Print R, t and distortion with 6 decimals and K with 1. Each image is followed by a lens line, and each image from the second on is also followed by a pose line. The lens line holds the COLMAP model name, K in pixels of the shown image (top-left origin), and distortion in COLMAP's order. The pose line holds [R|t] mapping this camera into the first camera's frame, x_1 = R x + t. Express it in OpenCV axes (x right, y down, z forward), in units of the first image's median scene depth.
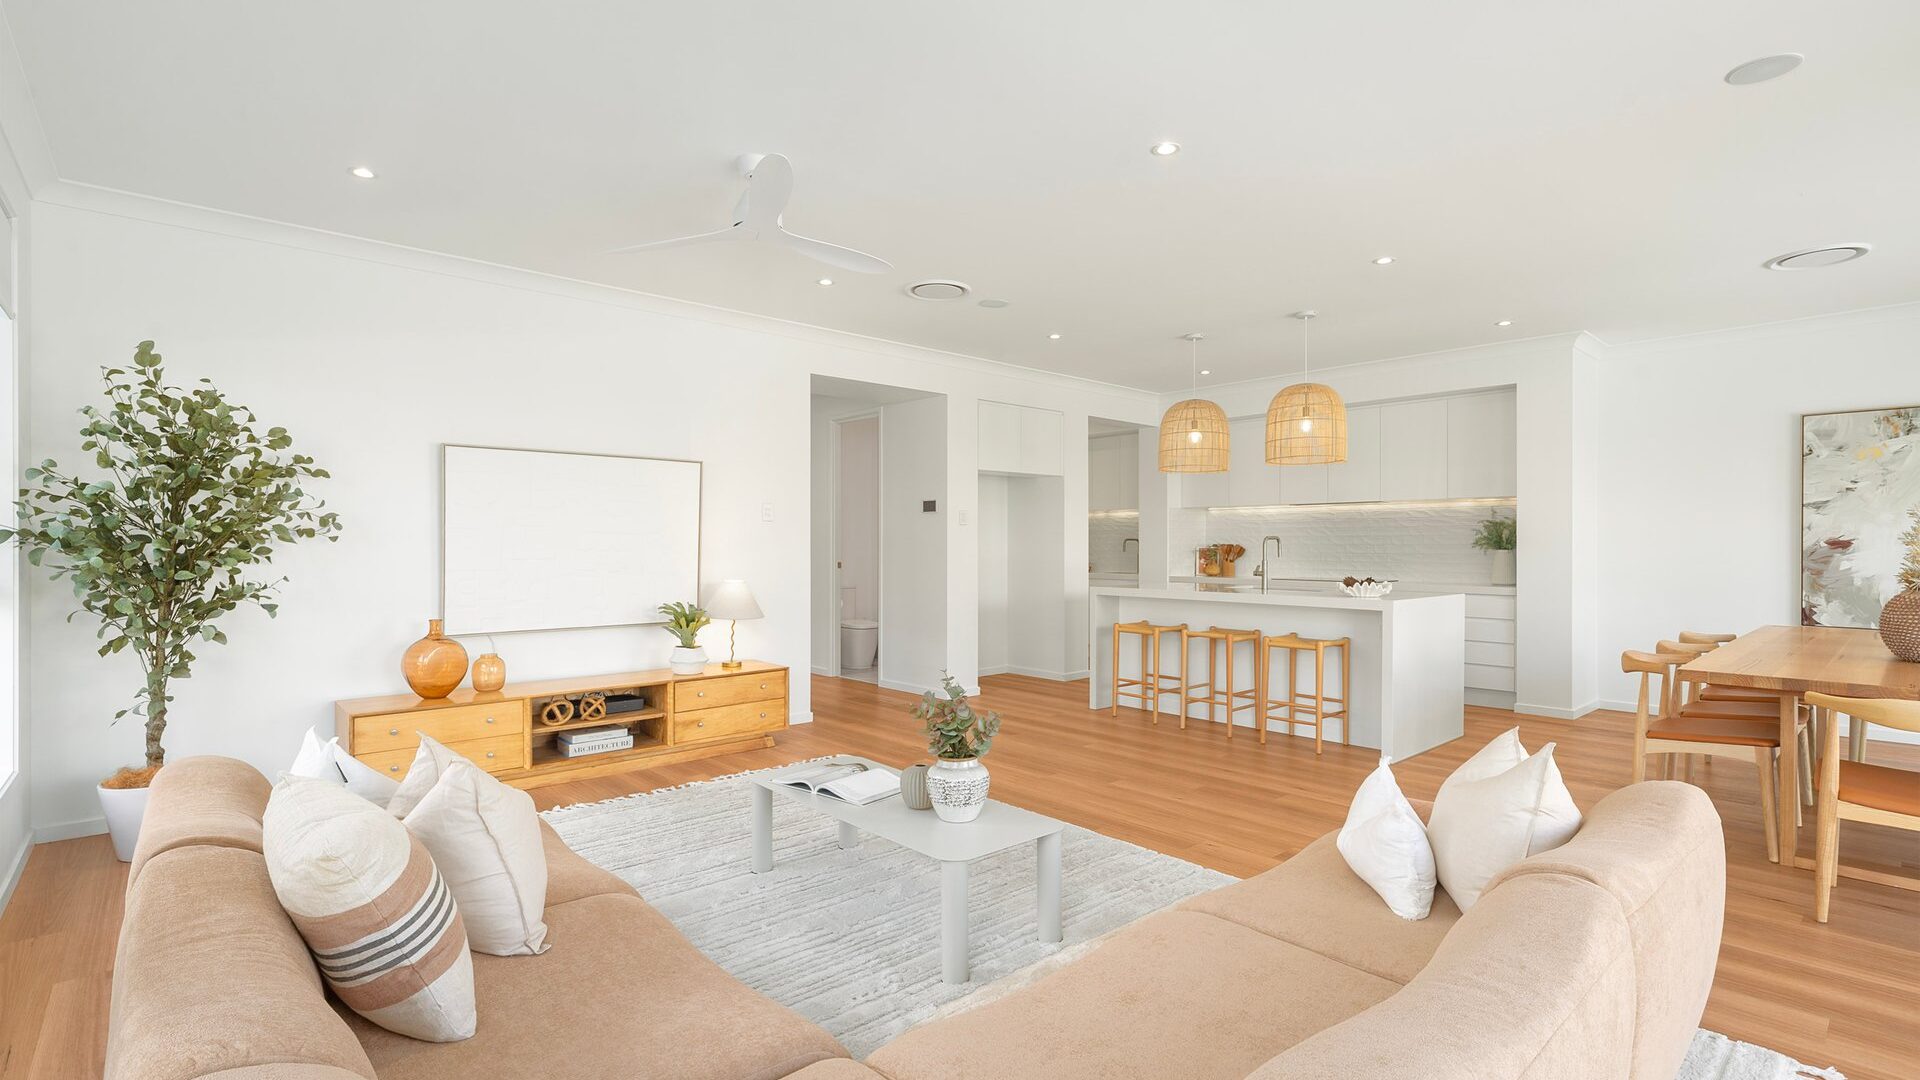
lens RADIAL K [[869.0, 0, 970.3], [0, 869.0, 546.4], [0, 0, 1]] dist [0.001493, 0.000440]
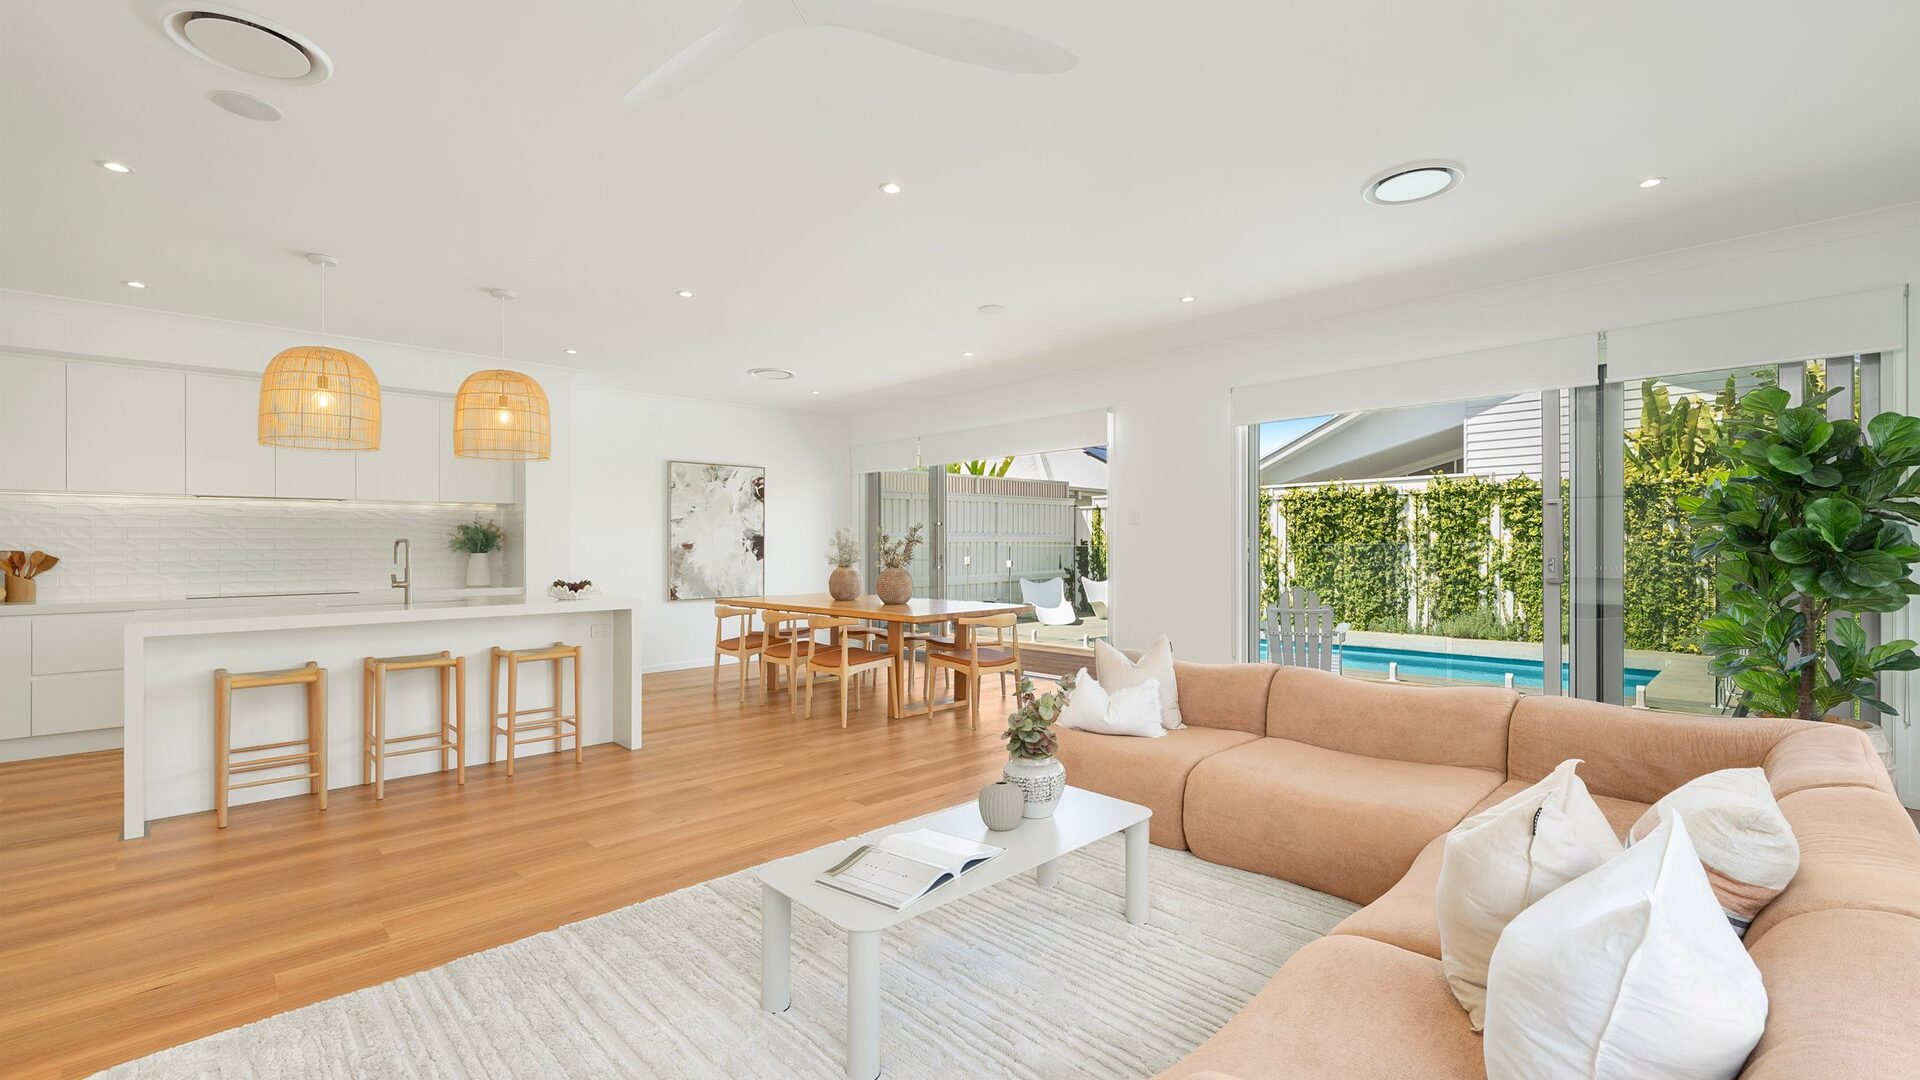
lens RADIAL K [[813.3, 0, 959.4], [0, 813.3, 552.0], [0, 0, 1]] dist [0.000859, -0.000018]
pose [[-0.027183, -0.009039, 0.999590, -0.453321], [0.008764, 0.999919, 0.009280, -0.001673], [-0.999592, 0.009013, -0.027102, 0.523211]]
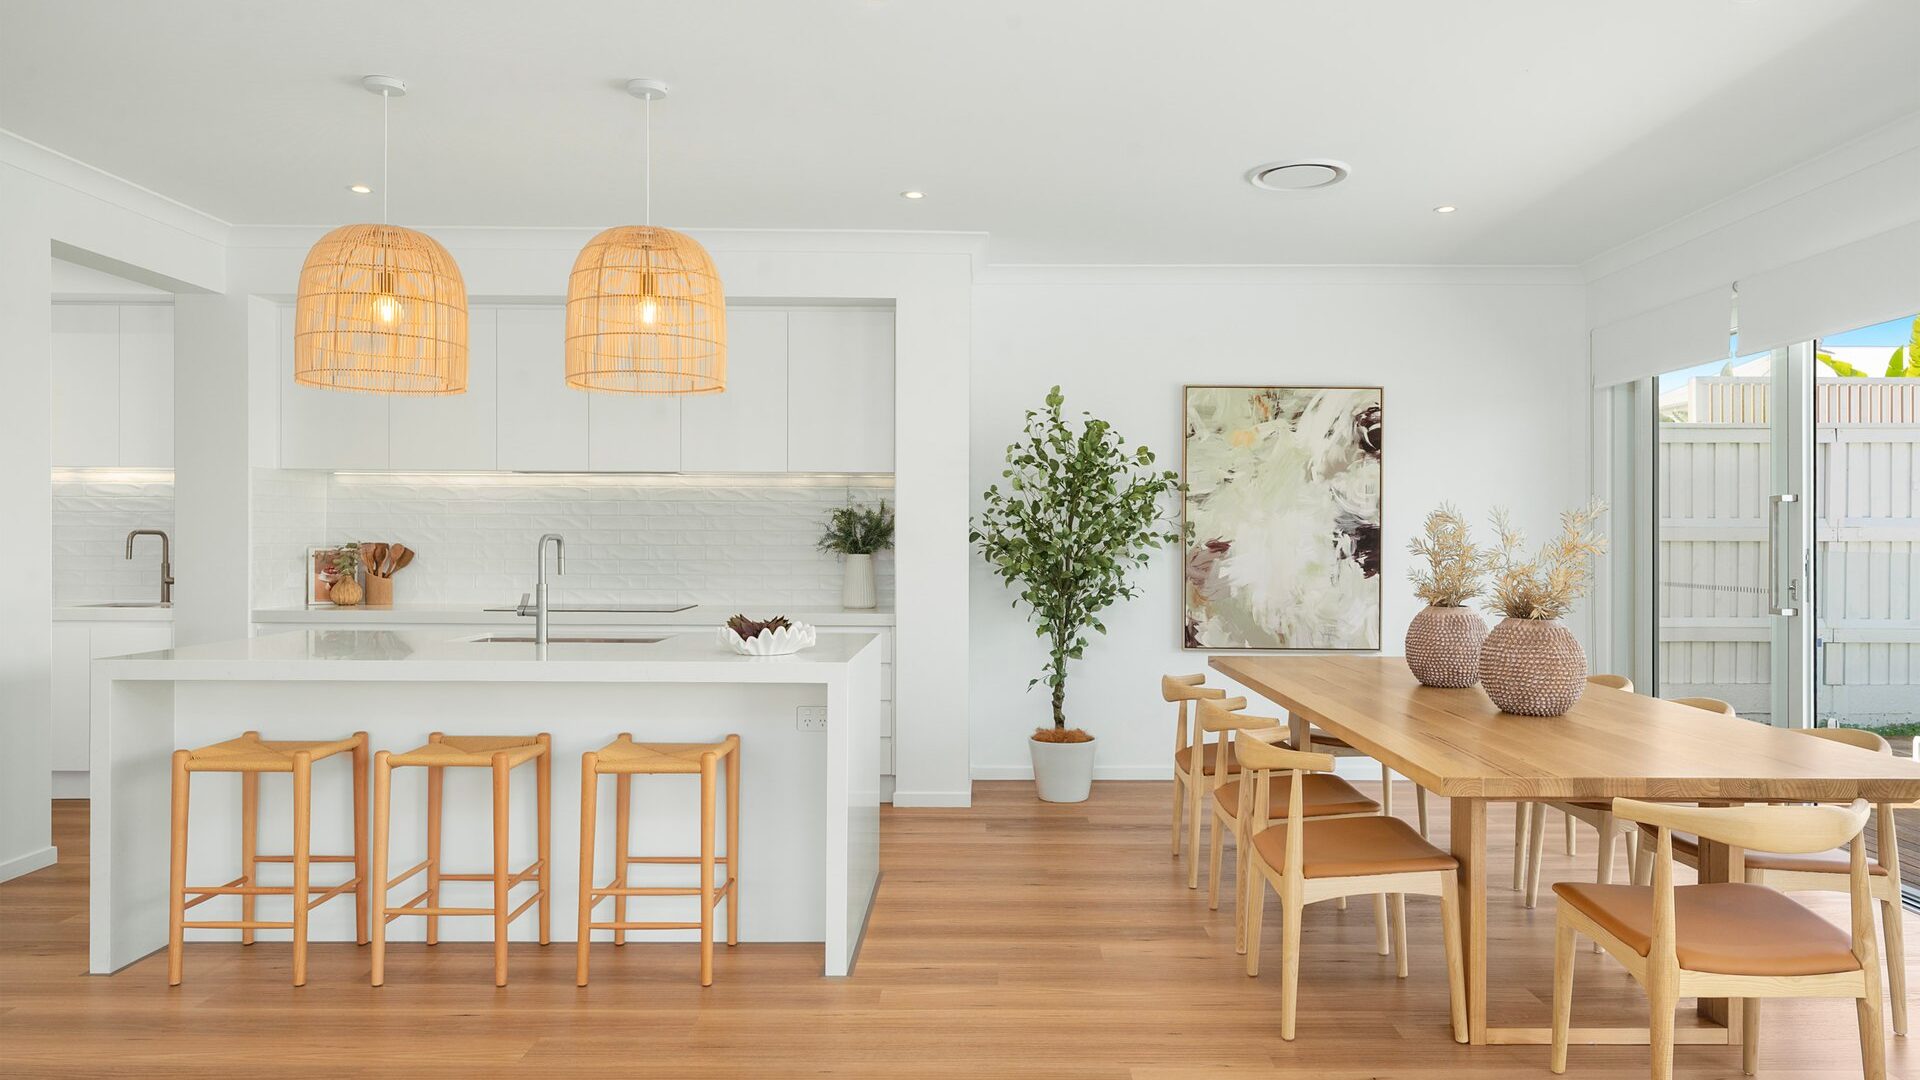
lens RADIAL K [[1224.9, 0, 996.2], [0, 1224.9, 529.1], [0, 0, 1]] dist [0.001164, 0.000375]
pose [[0.663805, 0.005690, 0.747884, -0.004779], [-0.002661, 0.999983, -0.005246, -0.011946], [-0.747901, 0.001492, 0.663809, 0.369893]]
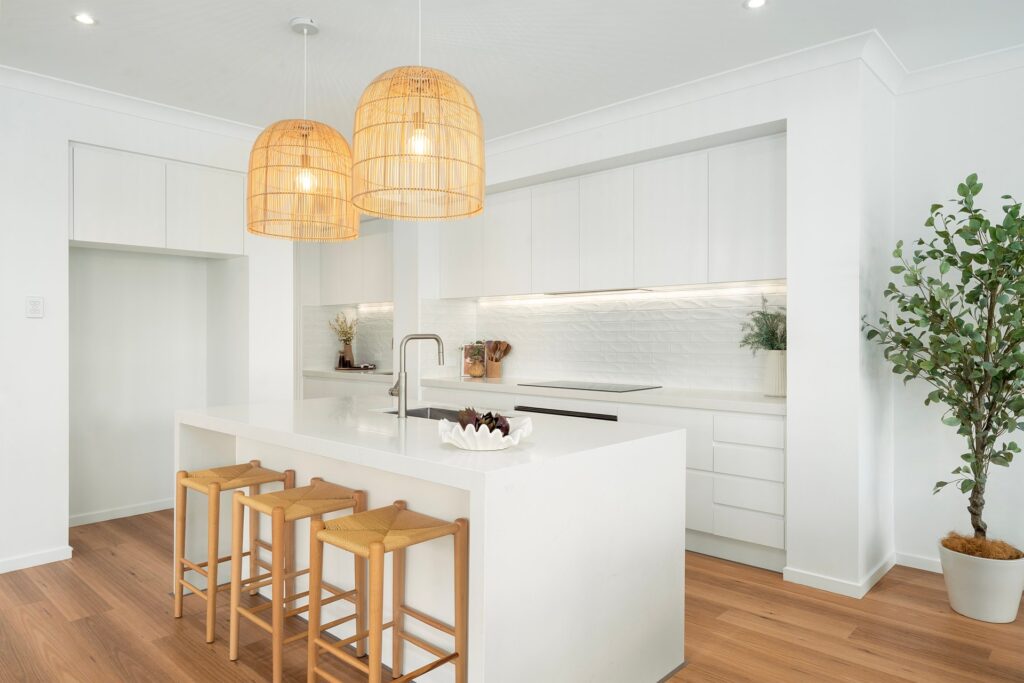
lens RADIAL K [[646.9, 0, 516.1], [0, 646.9, 335.8], [0, 0, 1]] dist [-0.002272, -0.000516]
pose [[0.995862, -0.002925, 0.090836, 0.392629], [0.003121, 0.999993, -0.002009, -0.009423], [-0.090829, 0.002284, 0.995864, 0.537997]]
